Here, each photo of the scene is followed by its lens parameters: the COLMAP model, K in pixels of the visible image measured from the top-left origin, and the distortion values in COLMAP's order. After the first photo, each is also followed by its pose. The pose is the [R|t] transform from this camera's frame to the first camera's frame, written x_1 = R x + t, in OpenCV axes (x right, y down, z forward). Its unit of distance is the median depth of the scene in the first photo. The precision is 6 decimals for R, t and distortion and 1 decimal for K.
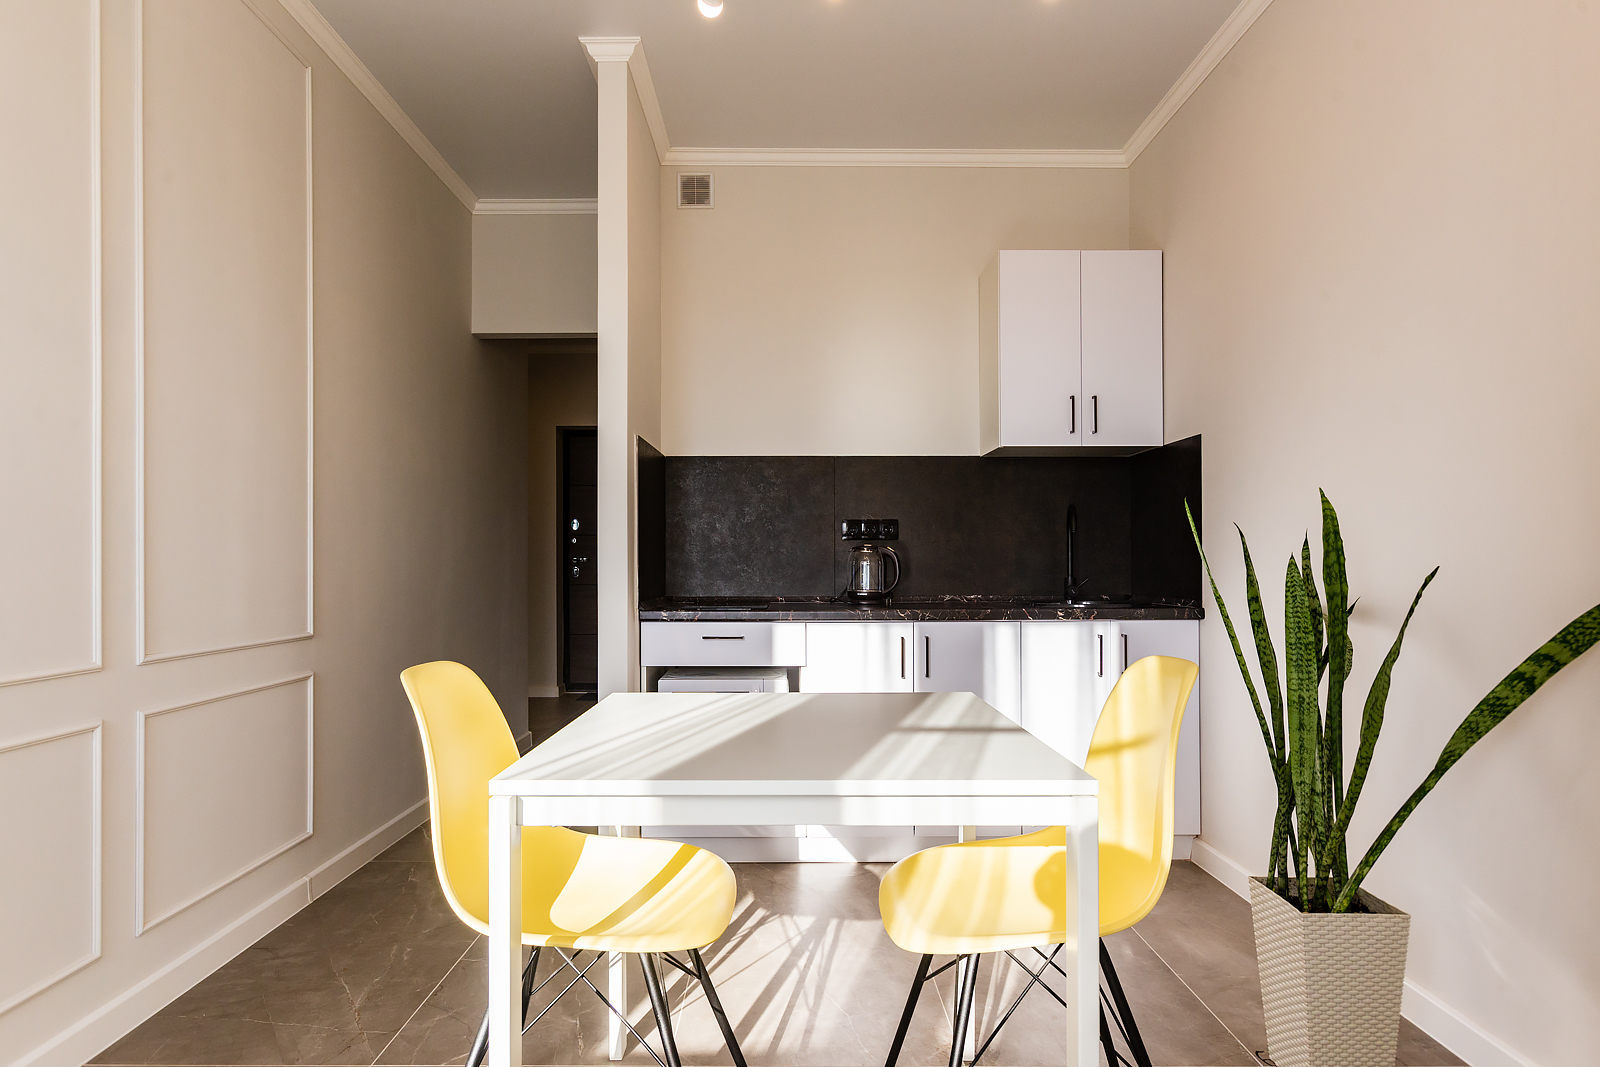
lens RADIAL K [[862.1, 0, 797.1], [0, 862.1, 563.4], [0, 0, 1]] dist [-0.000515, 0.001338]
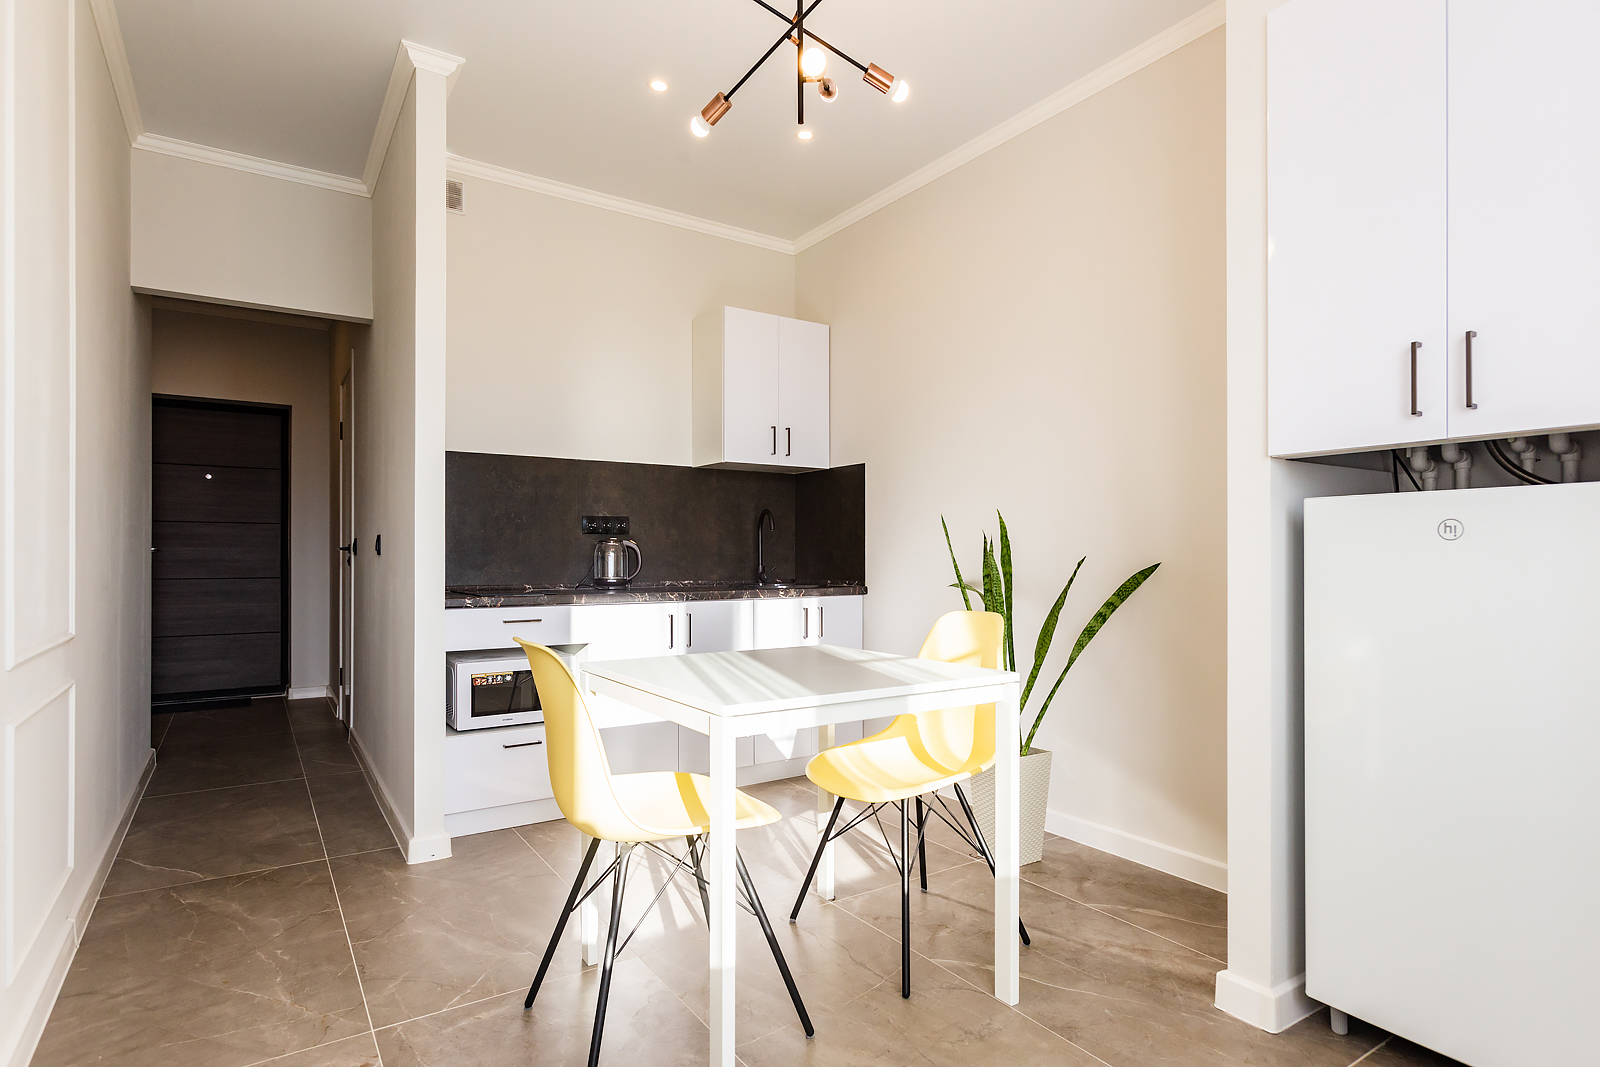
lens RADIAL K [[827.6, 0, 802.1], [0, 827.6, 555.5], [0, 0, 1]] dist [0.002483, 0.001324]
pose [[0.833942, 0.002228, 0.551847, -0.369670], [-0.001803, 0.999998, -0.001314, 0.002973], [-0.551849, 0.000101, 0.833944, -0.077899]]
